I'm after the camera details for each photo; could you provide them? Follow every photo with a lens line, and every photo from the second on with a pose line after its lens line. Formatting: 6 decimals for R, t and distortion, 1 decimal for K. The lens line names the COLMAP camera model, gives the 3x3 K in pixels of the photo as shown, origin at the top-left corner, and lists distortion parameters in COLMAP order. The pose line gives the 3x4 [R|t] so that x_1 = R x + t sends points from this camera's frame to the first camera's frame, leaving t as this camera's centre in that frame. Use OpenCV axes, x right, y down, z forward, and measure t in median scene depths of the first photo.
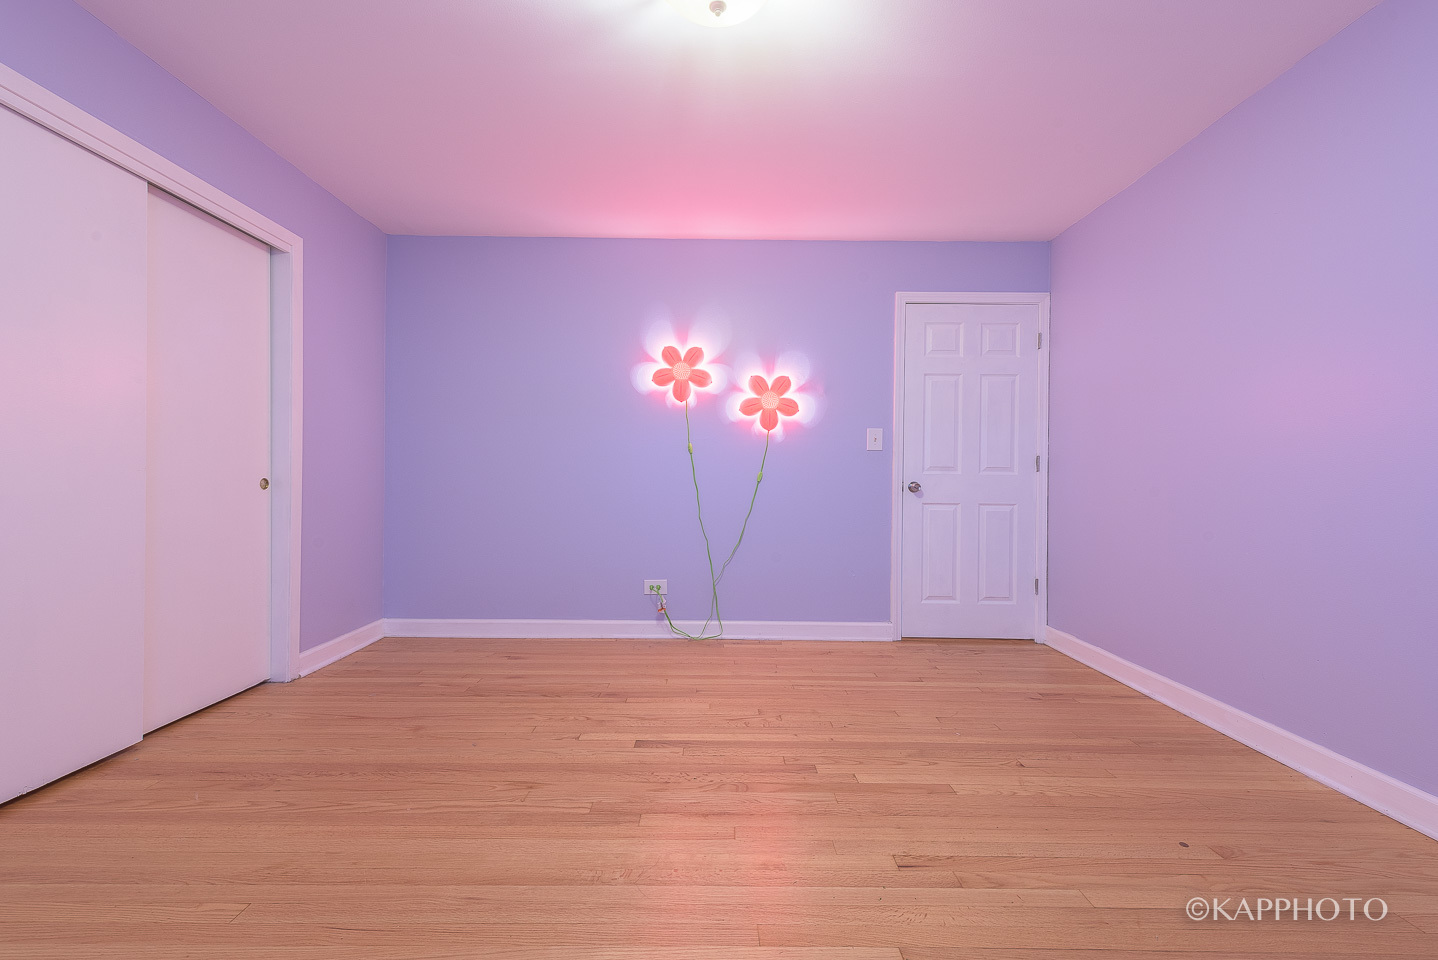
lens RADIAL K [[587.5, 0, 778.1], [0, 587.5, 479.6], [0, 0, 1]] dist [0.009549, -0.000337]
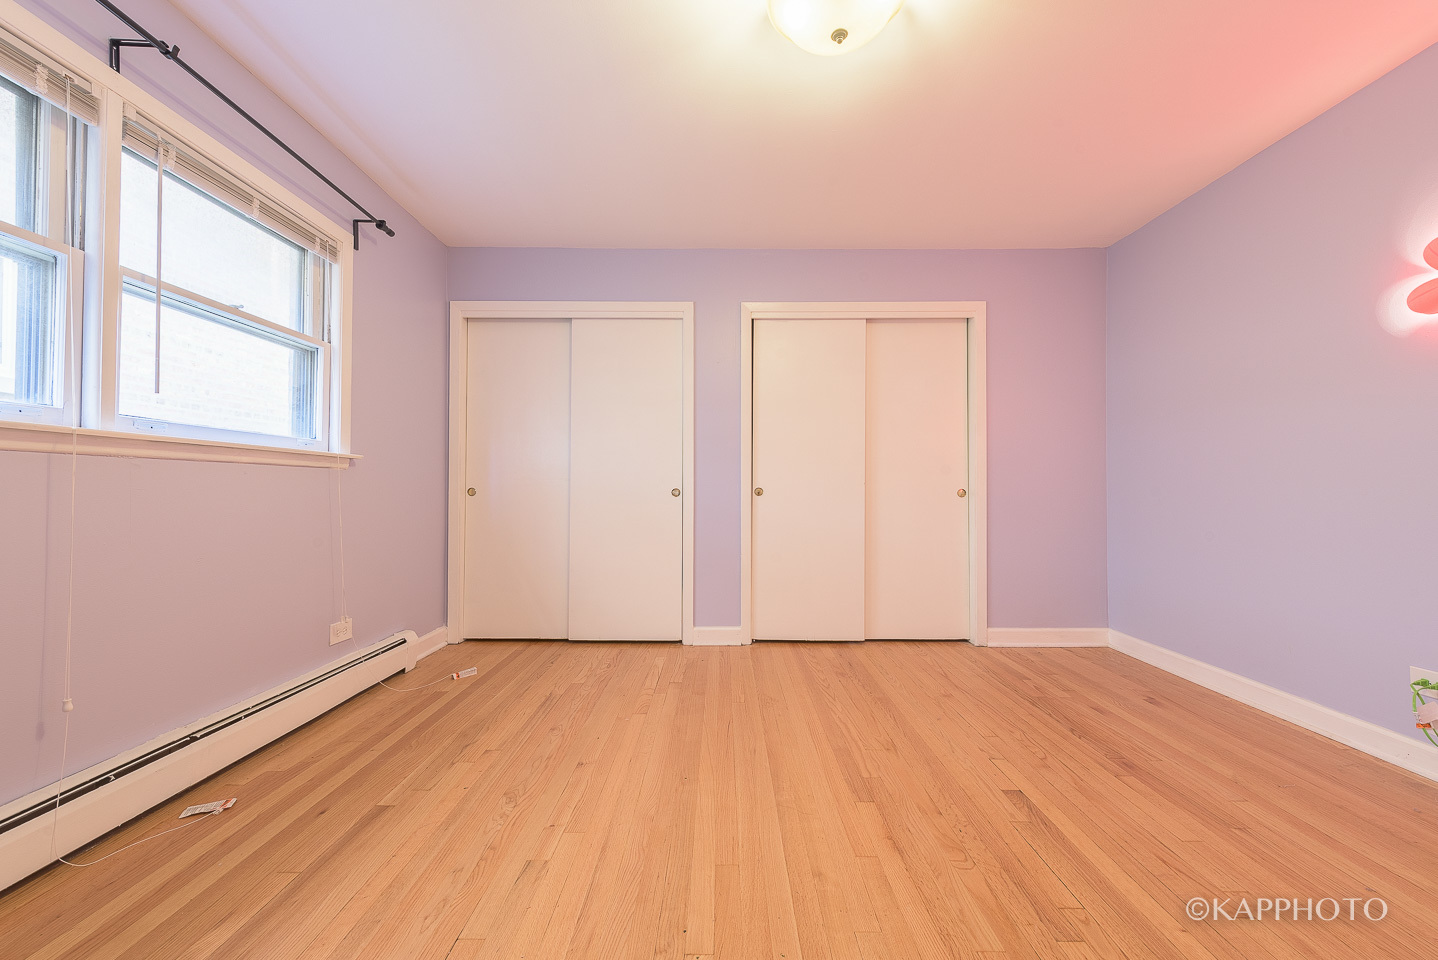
lens RADIAL K [[584.6, 0, 660.9], [0, 584.6, 480.5], [0, 0, 1]] dist [0.008193, -0.000680]
pose [[-0.111263, -0.022531, -0.993535, 0.485324], [0.000469, 0.999742, -0.022725, 0.006225], [0.993791, -0.002994, -0.111224, 0.408649]]
